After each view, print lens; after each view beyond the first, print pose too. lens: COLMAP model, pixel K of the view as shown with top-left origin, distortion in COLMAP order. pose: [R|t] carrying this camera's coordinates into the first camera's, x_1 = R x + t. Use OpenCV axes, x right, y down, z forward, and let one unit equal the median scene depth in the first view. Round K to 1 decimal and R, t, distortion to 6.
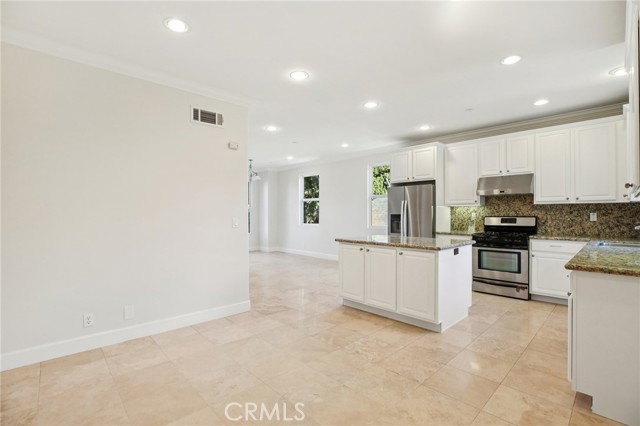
lens RADIAL K [[291.8, 0, 325.7], [0, 291.8, 217.0], [0, 0, 1]] dist [0.001012, -0.000204]
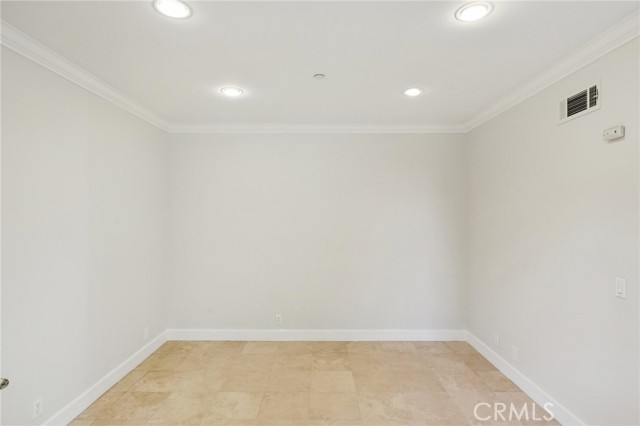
lens RADIAL K [[375.8, 0, 320.1], [0, 375.8, 212.0], [0, 0, 1]] dist [-0.003815, 0.000833]
pose [[-0.711523, 0.003898, -0.702652, 0.722160], [-0.004714, 0.999936, 0.010320, -0.163973], [0.702647, 0.010655, -0.711459, 1.599621]]
